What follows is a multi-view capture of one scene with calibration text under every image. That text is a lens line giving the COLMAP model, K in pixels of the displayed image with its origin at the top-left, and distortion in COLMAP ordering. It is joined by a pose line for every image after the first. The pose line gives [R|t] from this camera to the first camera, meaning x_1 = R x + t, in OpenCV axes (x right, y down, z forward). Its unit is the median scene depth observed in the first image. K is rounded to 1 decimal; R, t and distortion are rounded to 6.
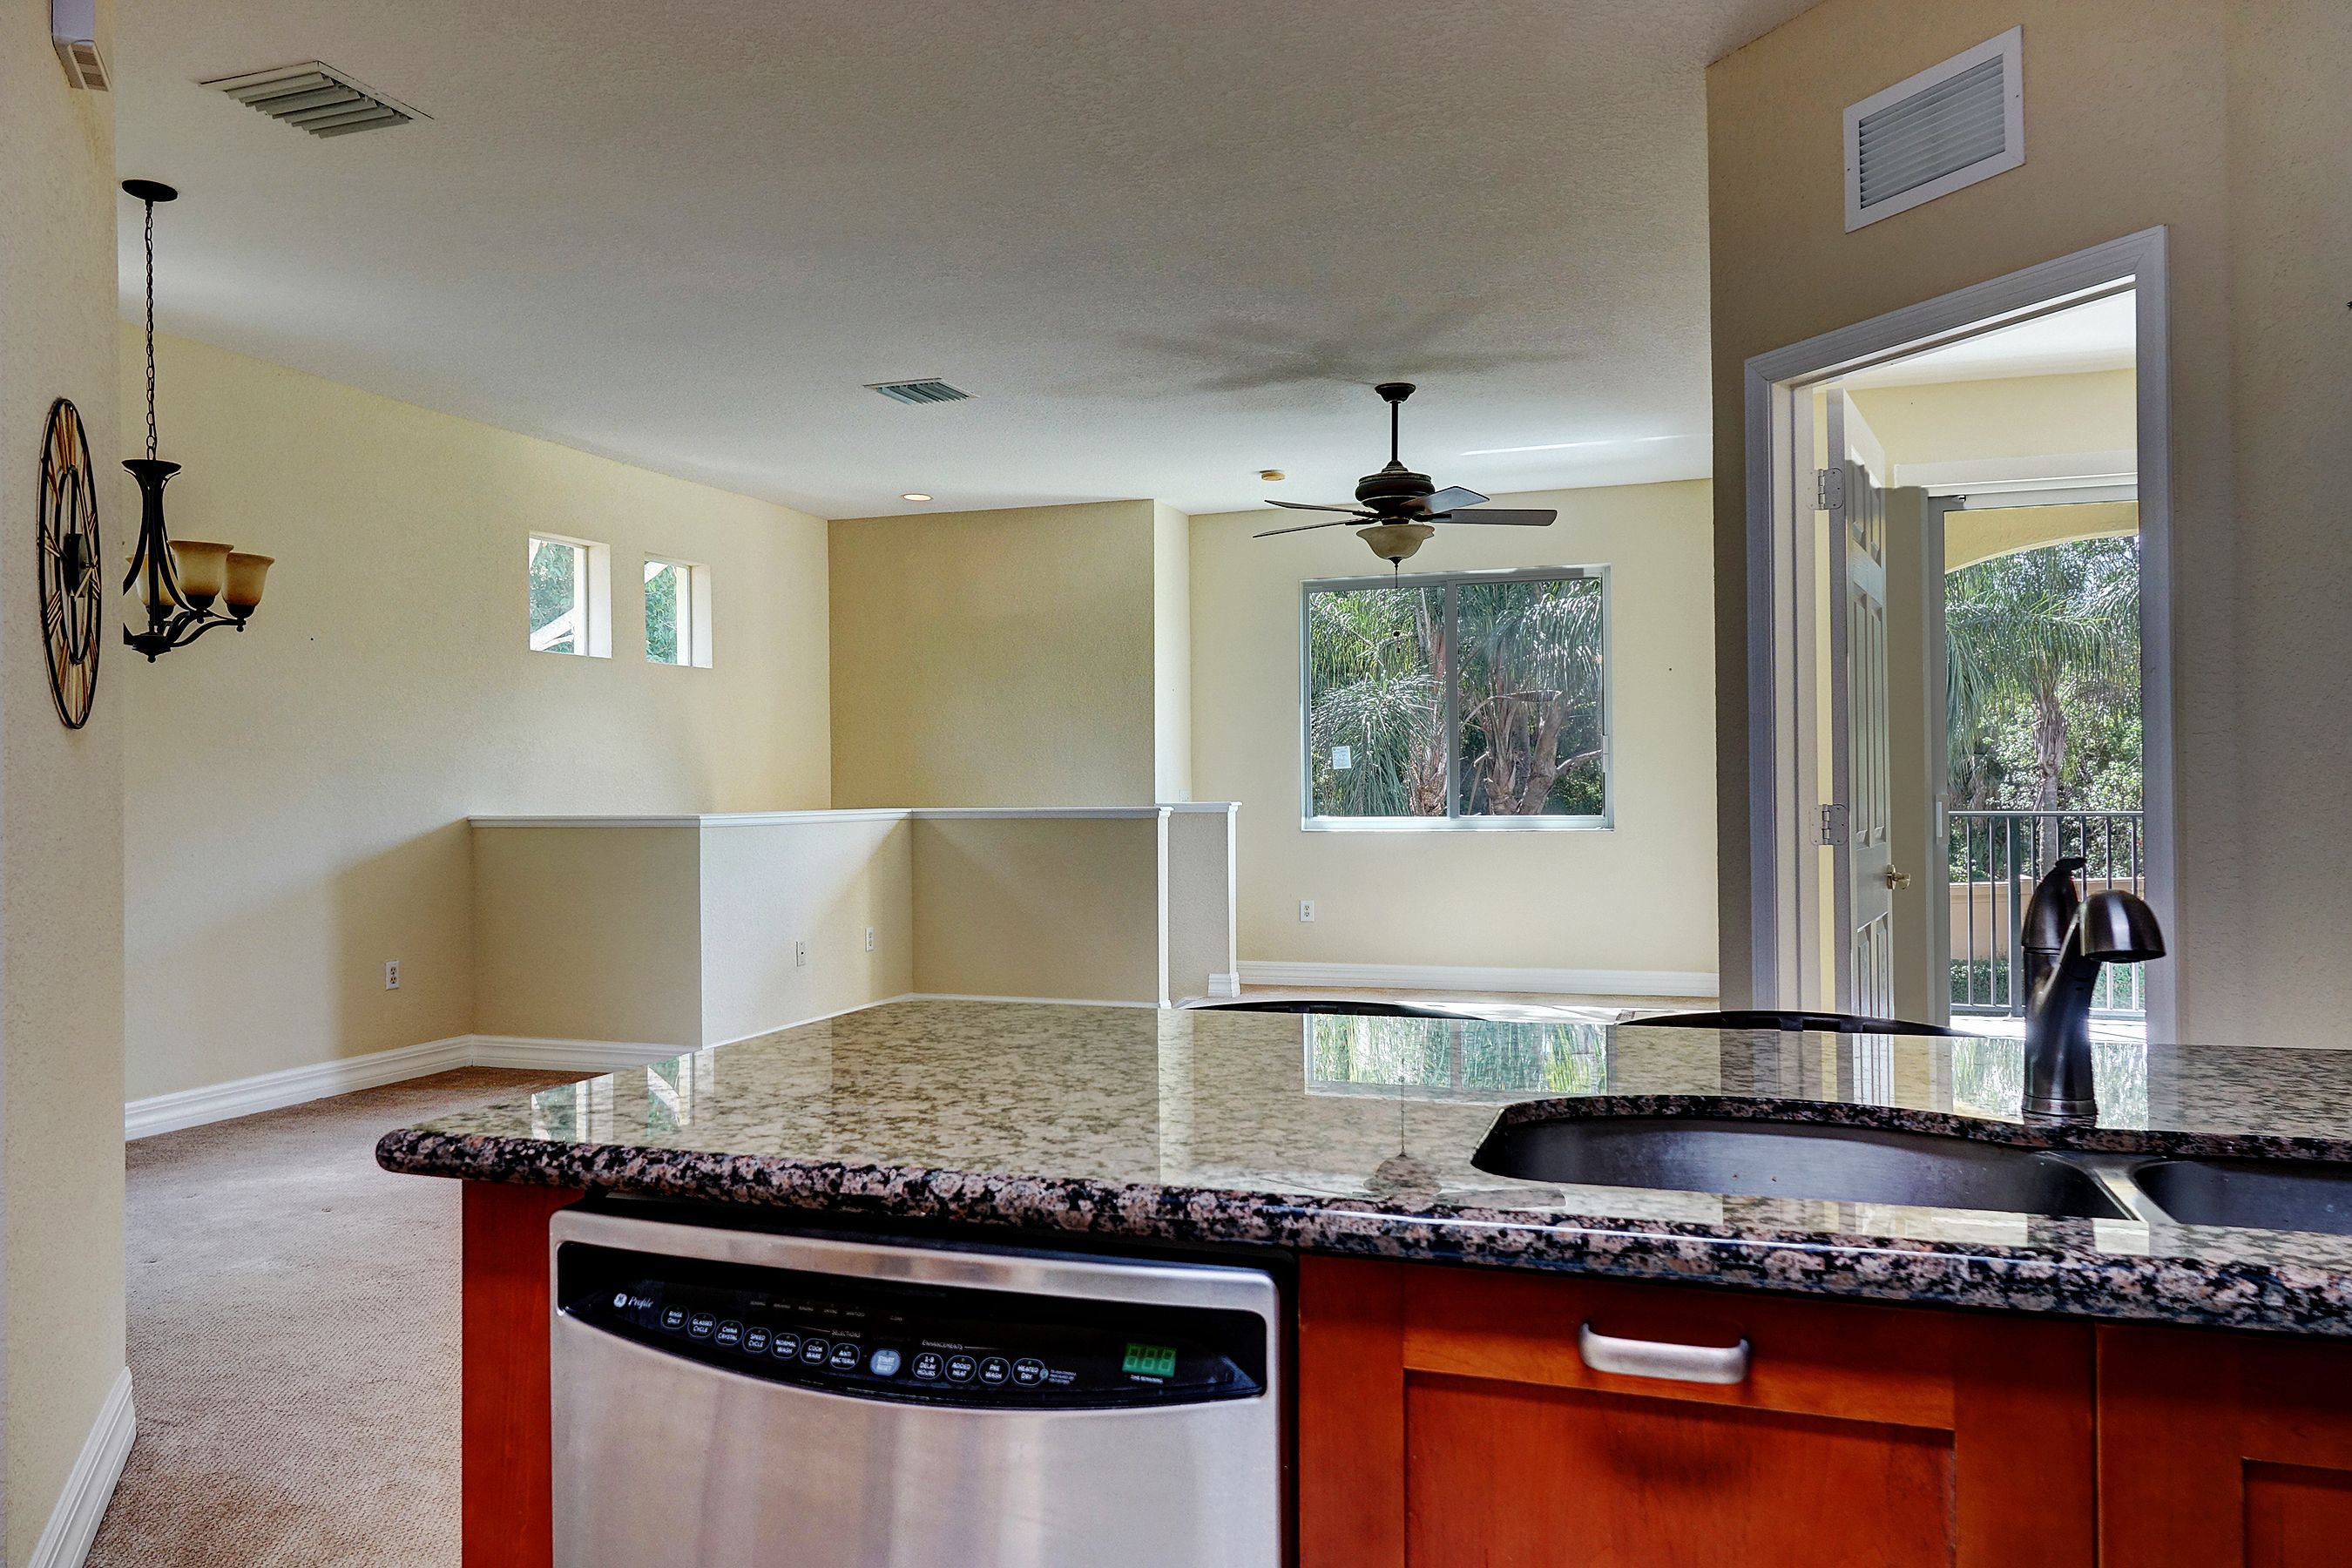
lens RADIAL K [[1614.4, 0, 1176.0], [0, 1614.4, 784.0], [0, 0, 1]] dist [0.004496, 0.001400]
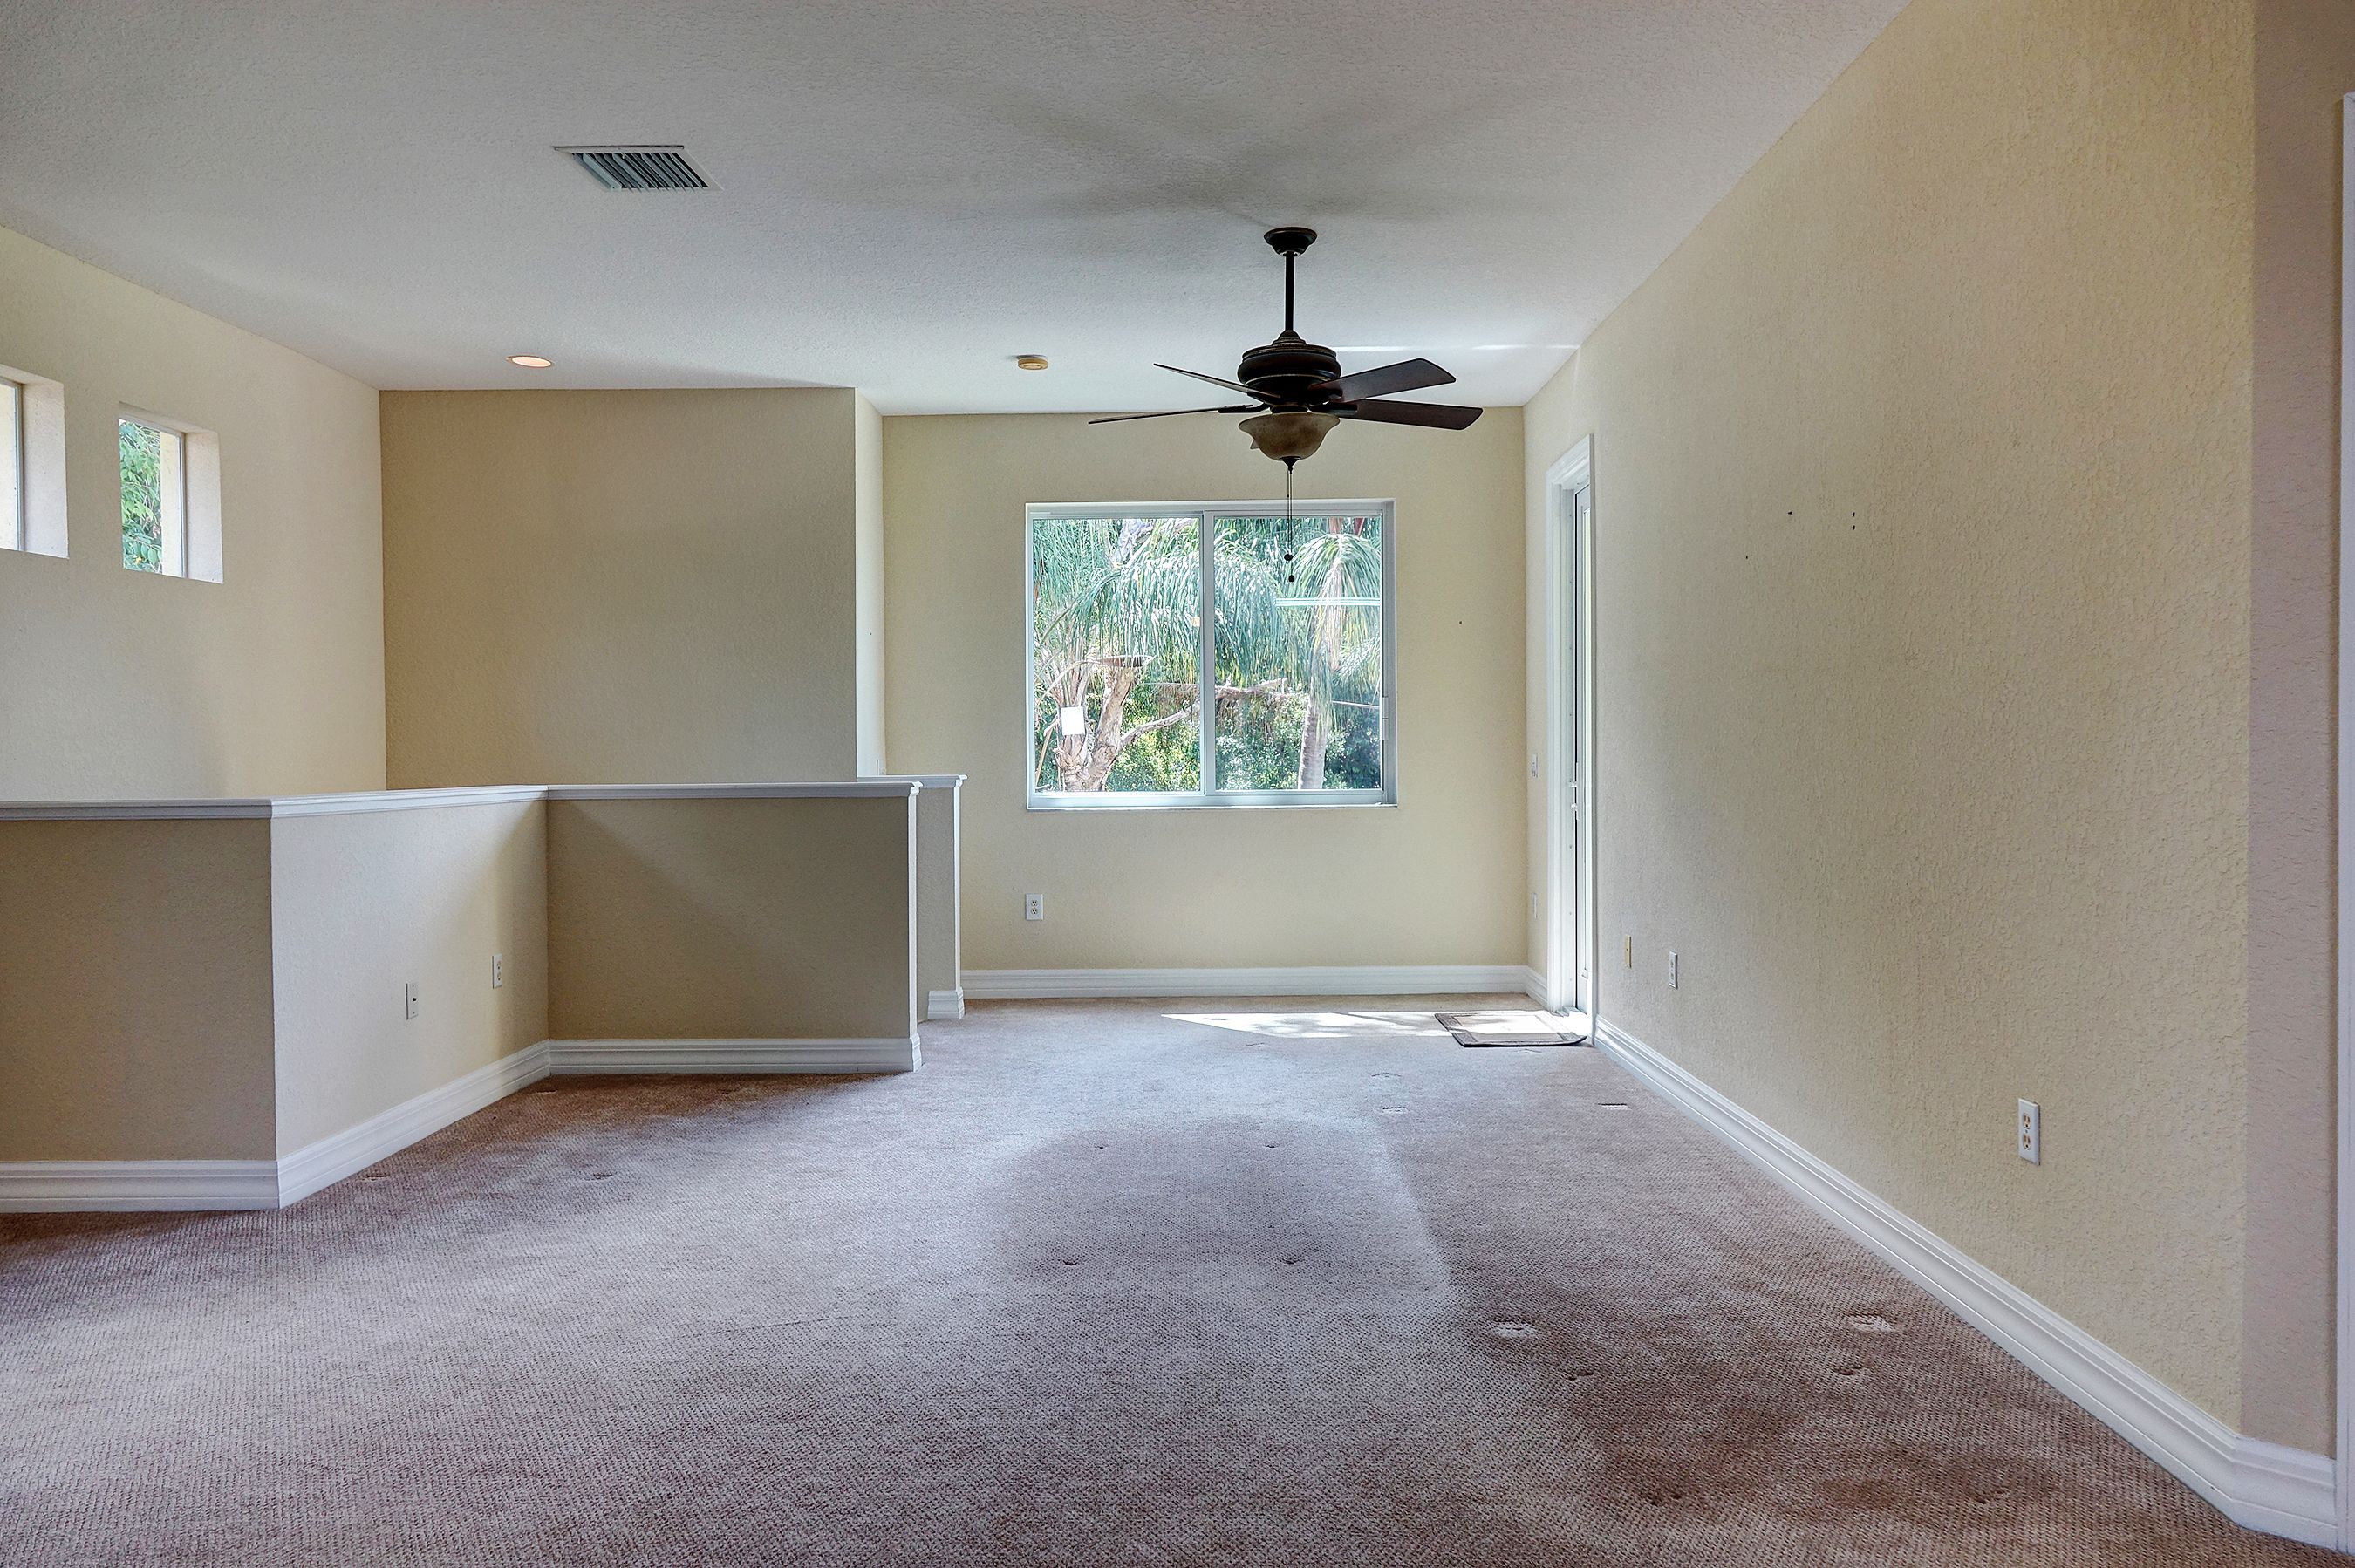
lens RADIAL K [[1616.3, 0, 1177.5], [0, 1616.3, 784.0], [0, 0, 1]] dist [0.004496, 0.001400]
pose [[0.946623, -0.006383, 0.322280, -0.136664], [0.000719, 0.999843, 0.017689, 0.001864], [-0.322343, -0.016513, 0.946479, 0.233922]]
